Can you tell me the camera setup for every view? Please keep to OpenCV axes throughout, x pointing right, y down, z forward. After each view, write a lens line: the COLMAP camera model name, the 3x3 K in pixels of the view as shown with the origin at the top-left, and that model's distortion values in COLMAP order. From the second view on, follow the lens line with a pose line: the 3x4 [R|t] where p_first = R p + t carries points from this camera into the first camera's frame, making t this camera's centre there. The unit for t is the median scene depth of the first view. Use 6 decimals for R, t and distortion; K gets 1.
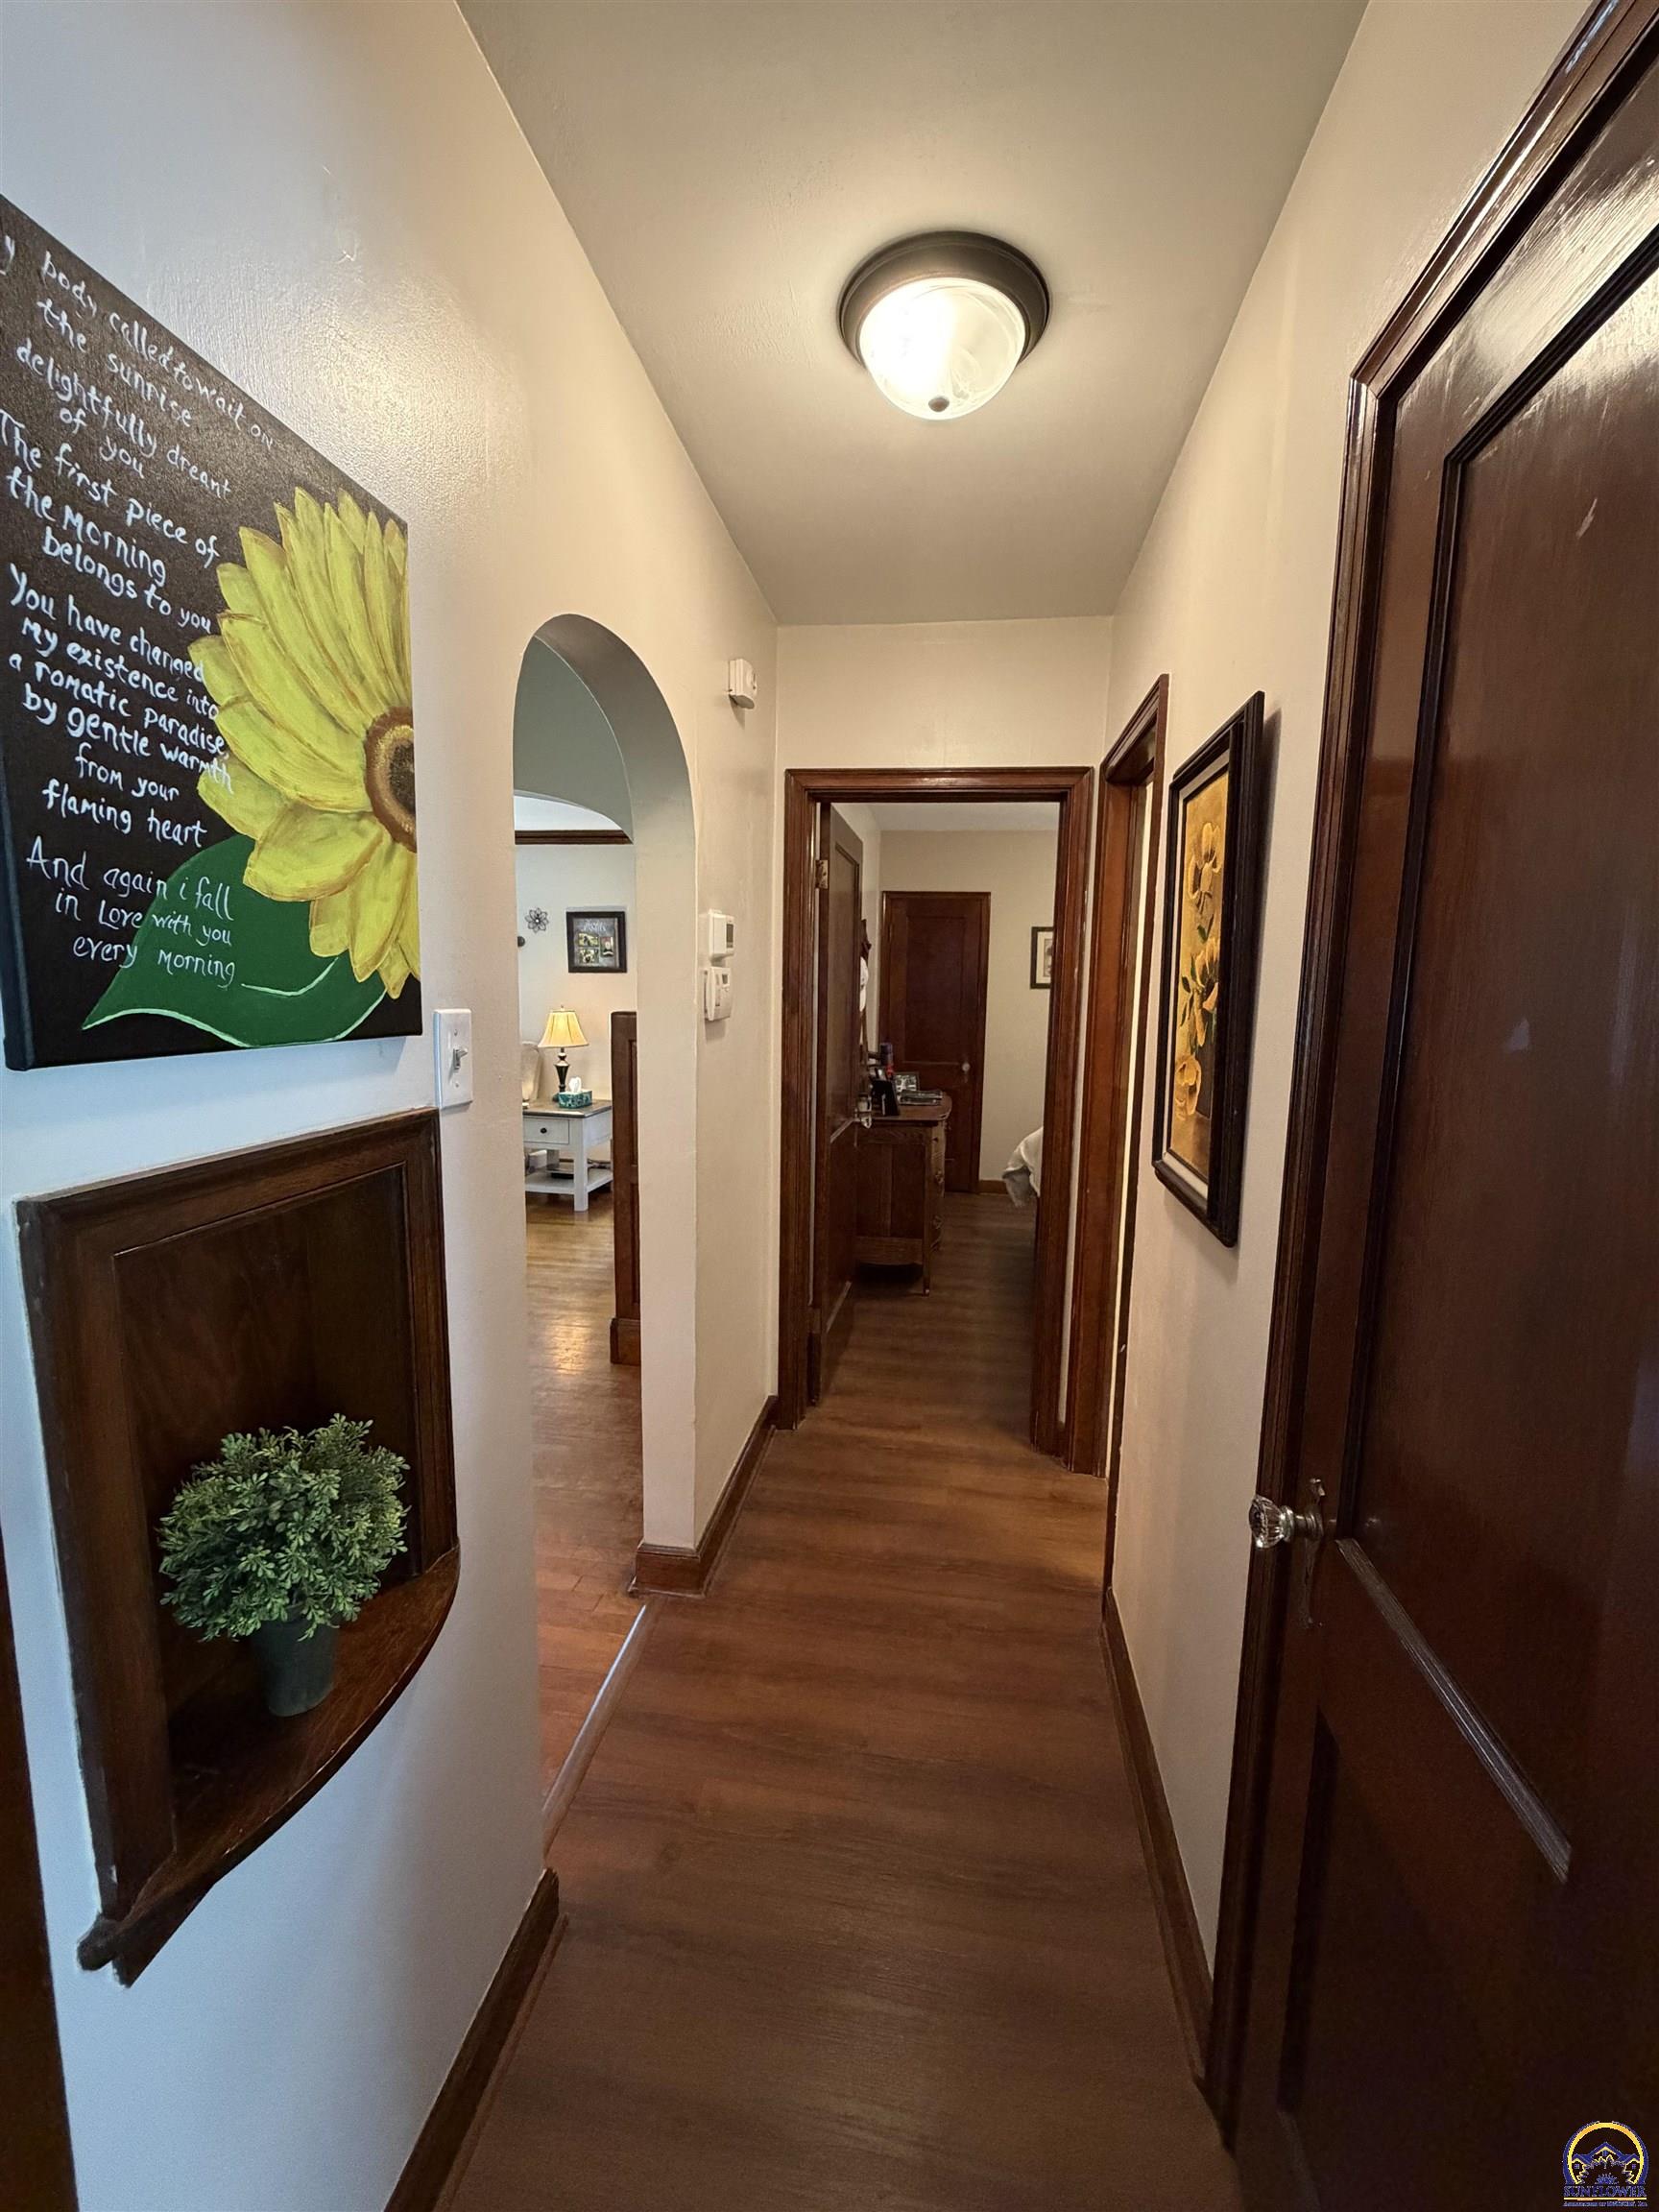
lens RADIAL K [[881.8, 0, 831.1], [0, 881.8, 1097.5], [0, 0, 1]] dist [0.000349, -0.000539]
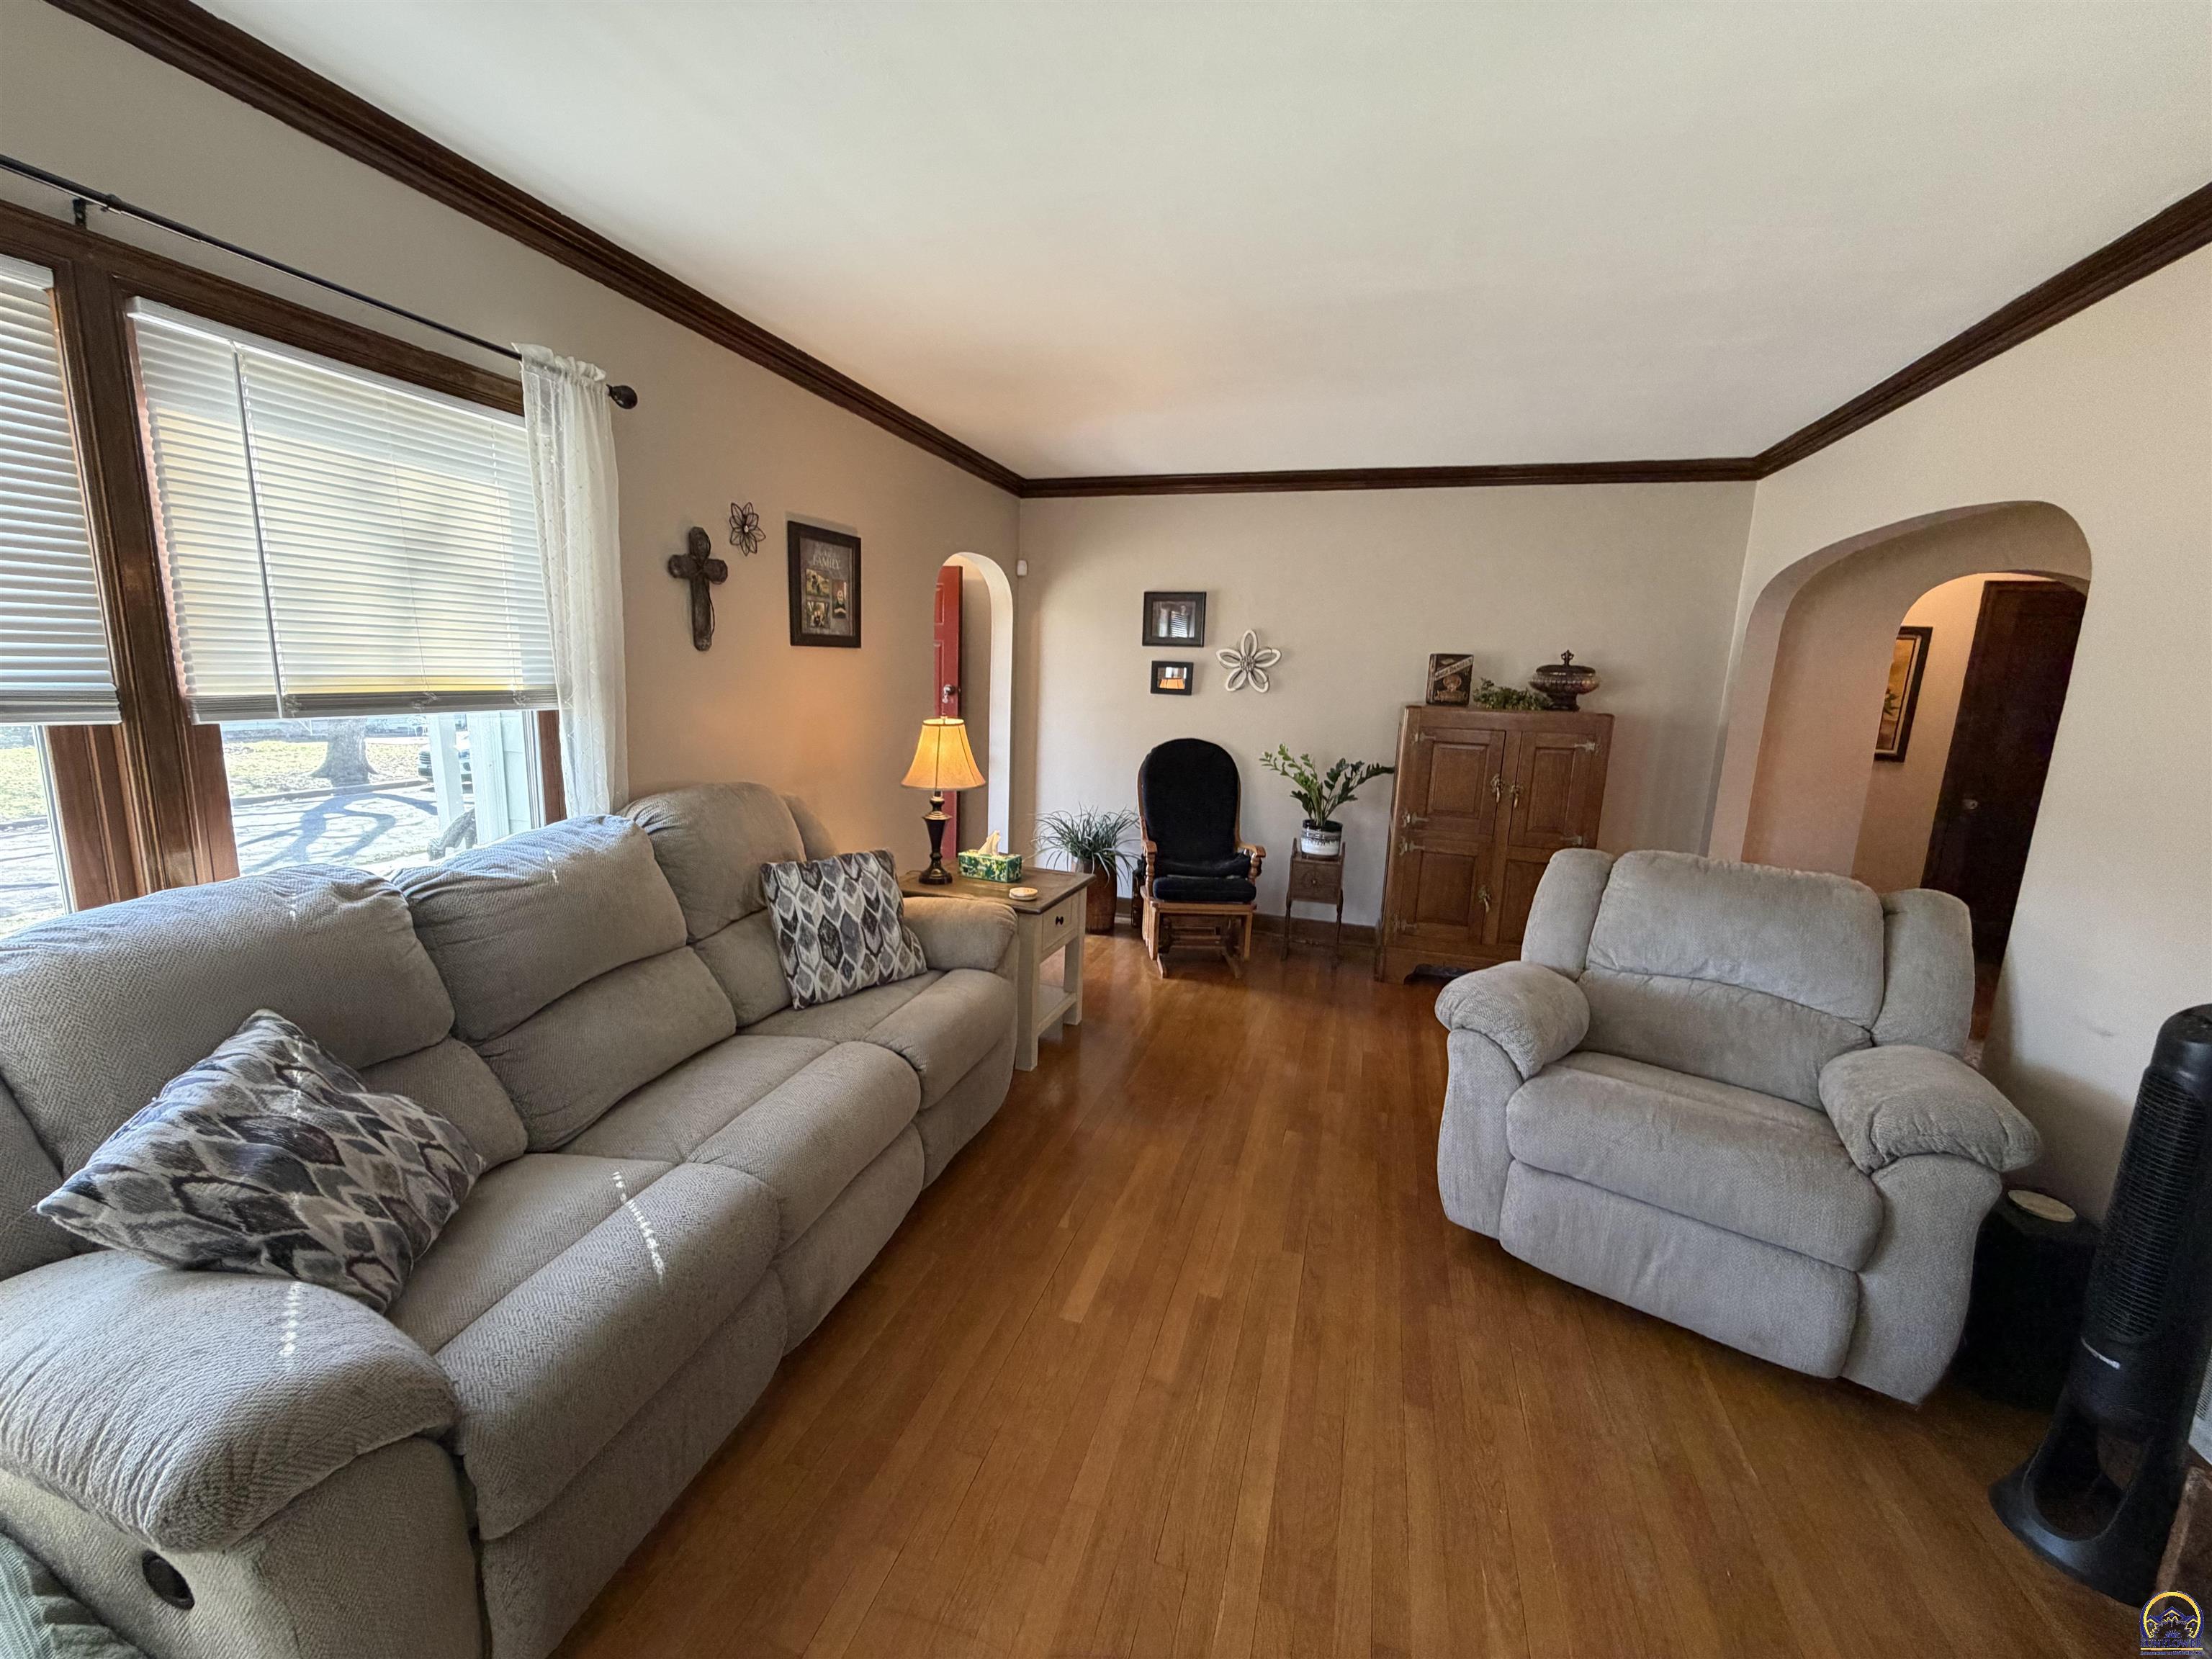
lens RADIAL K [[881.8, 0, 1099.0], [0, 881.8, 824.8], [0, 0, 1]] dist [0.000349, -0.000539]
pose [[0.150492, -0.186355, 0.970888, -5.818205], [0.095706, 0.980206, 0.173309, -0.836414], [-0.983968, 0.066838, 0.165348, 5.620090]]
